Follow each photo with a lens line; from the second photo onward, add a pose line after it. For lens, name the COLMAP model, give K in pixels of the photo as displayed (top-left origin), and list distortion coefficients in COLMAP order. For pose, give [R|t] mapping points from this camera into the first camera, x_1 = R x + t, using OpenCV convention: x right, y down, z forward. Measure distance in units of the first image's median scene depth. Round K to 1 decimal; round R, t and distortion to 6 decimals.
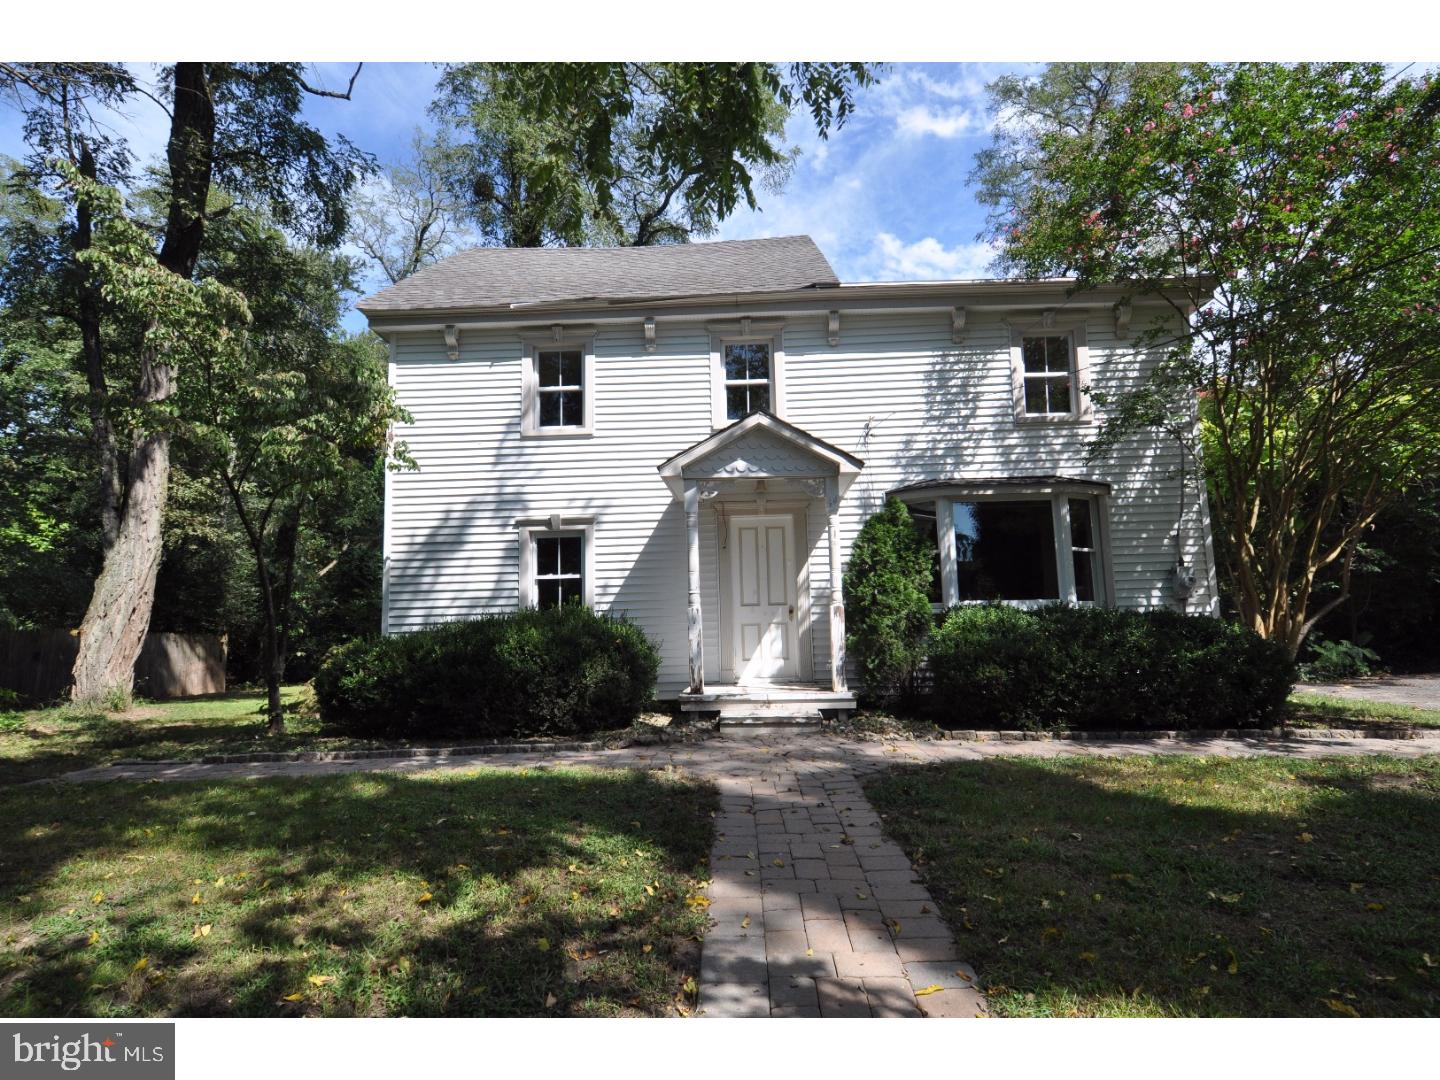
lens RADIAL K [[752.5, 0, 720.0], [0, 752.5, 540.0], [0, 0, 1]] dist [0.028352, -0.036206]
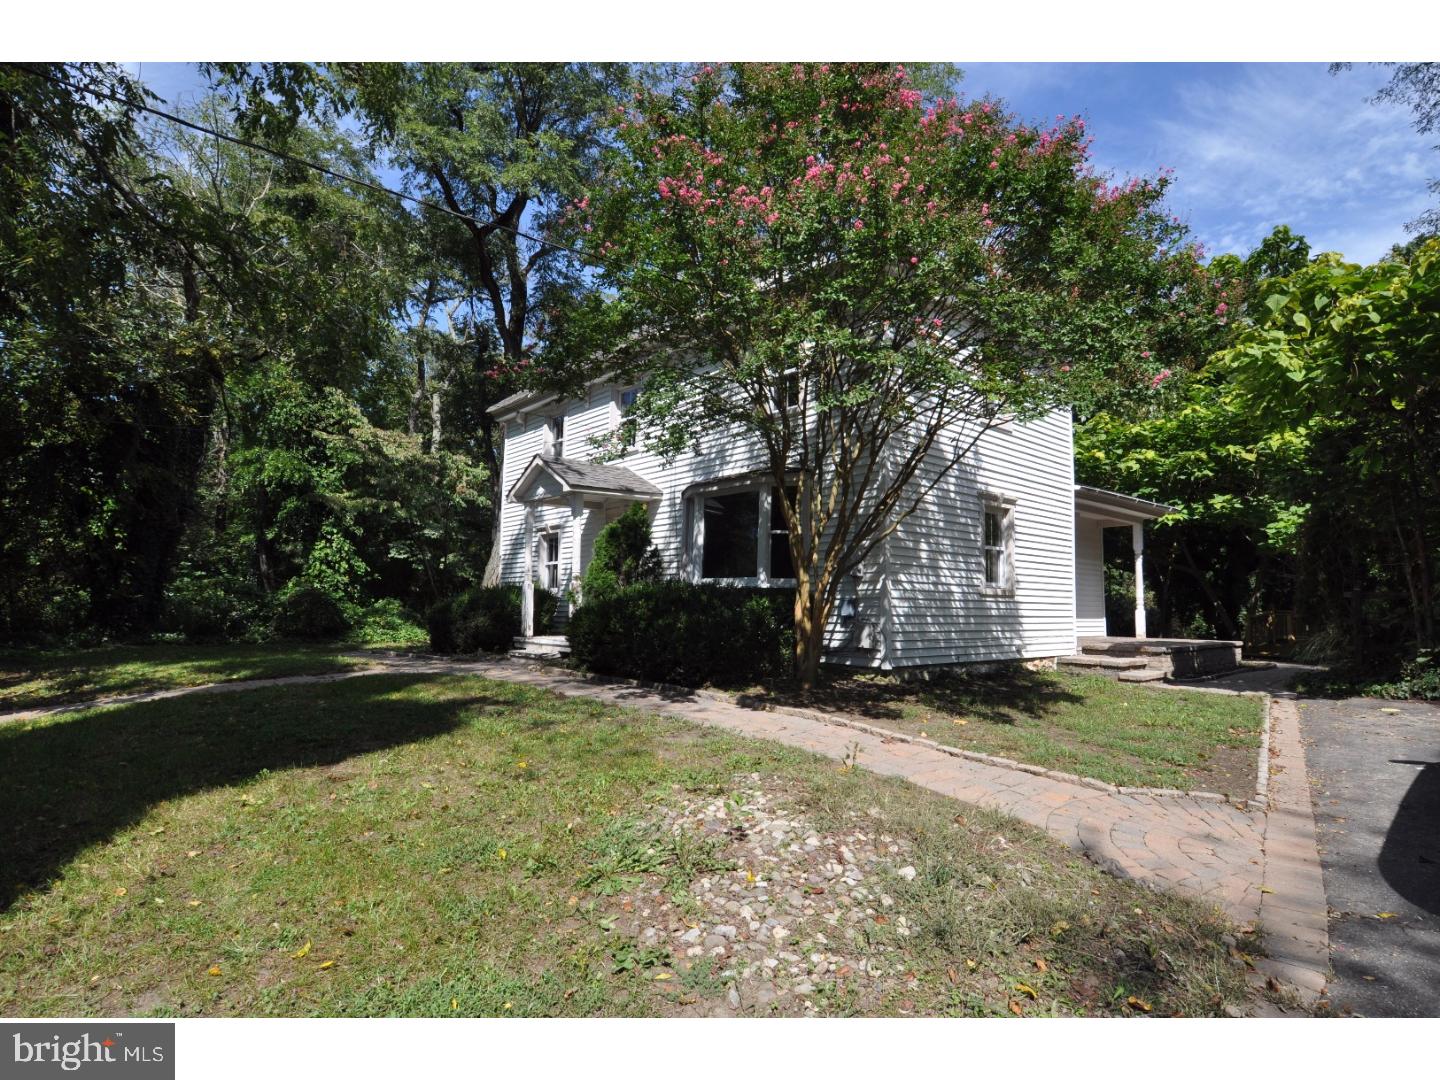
lens RADIAL K [[752.5, 0, 720.0], [0, 752.5, 540.0], [0, 0, 1]] dist [0.028352, -0.036206]
pose [[0.699059, -0.036230, -0.714146, 1.160527], [0.058842, 0.998243, 0.006956, 0.010562], [0.712639, -0.046884, 0.699963, 0.158328]]
